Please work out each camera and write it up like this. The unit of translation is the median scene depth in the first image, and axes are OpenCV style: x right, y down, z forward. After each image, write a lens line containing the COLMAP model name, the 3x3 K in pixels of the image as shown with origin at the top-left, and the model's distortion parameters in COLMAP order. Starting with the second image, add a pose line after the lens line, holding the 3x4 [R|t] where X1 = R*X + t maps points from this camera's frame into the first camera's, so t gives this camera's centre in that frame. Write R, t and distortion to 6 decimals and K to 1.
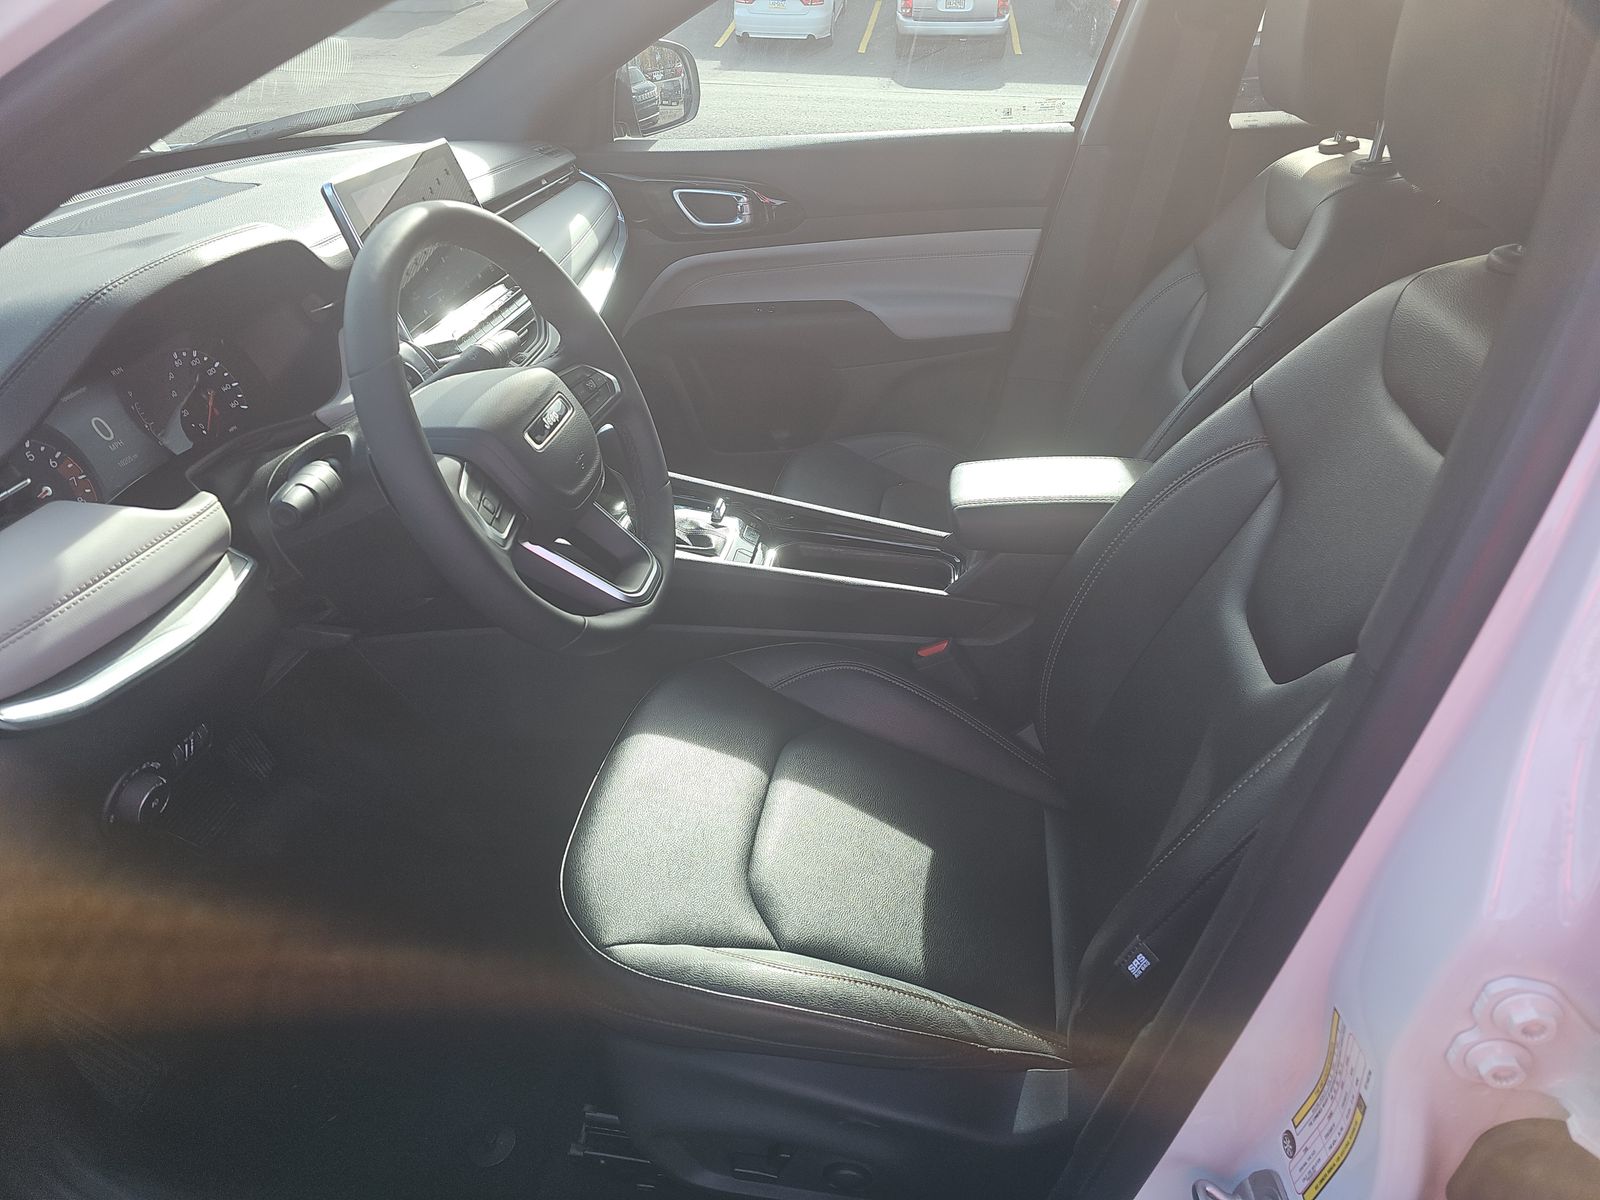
lens RADIAL K [[1064.8, 0, 792.3], [0, 1064.8, 577.3], [0, 0, 1]] dist [0.068873, -0.067834]
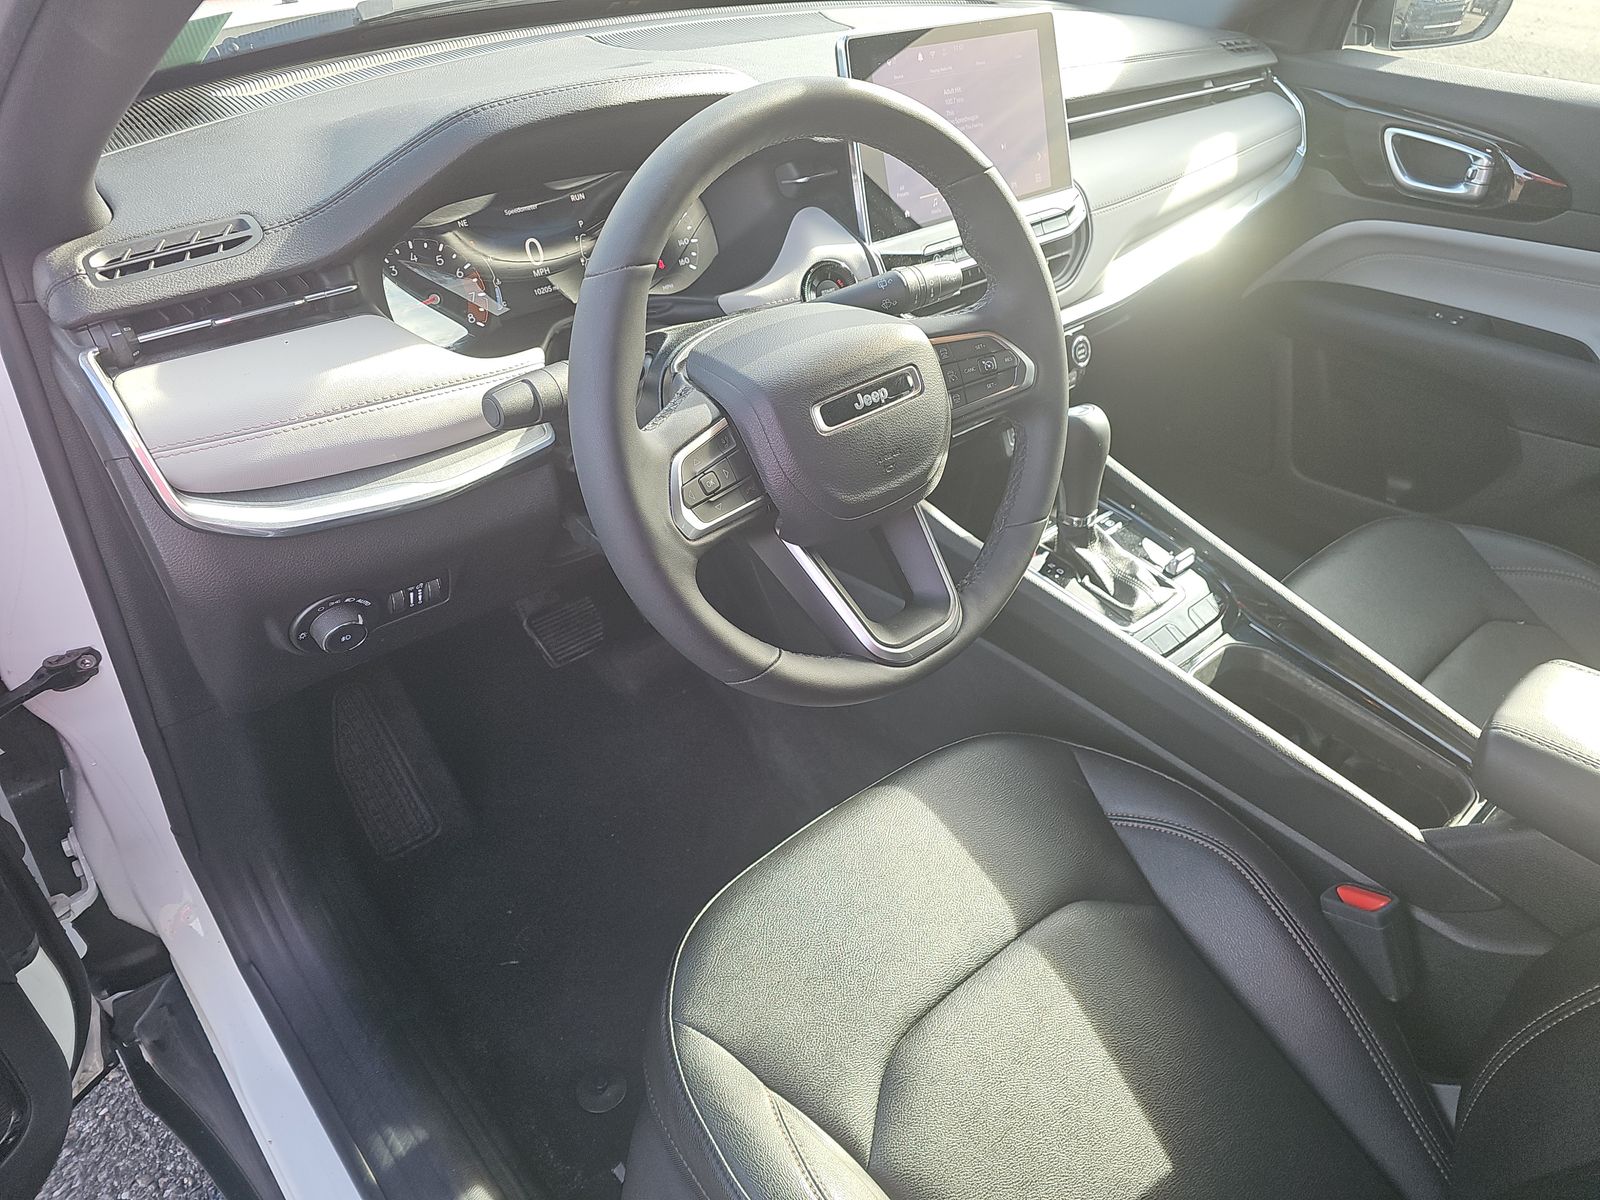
lens RADIAL K [[1064.8, 0, 792.3], [0, 1064.8, 577.3], [0, 0, 1]] dist [0.068873, -0.067834]
pose [[0.760628, 0.420047, -0.494980, 0.113071], [-0.369814, 0.907011, 0.201414, -0.118008], [0.533556, 0.029850, 0.845238, 0.242112]]
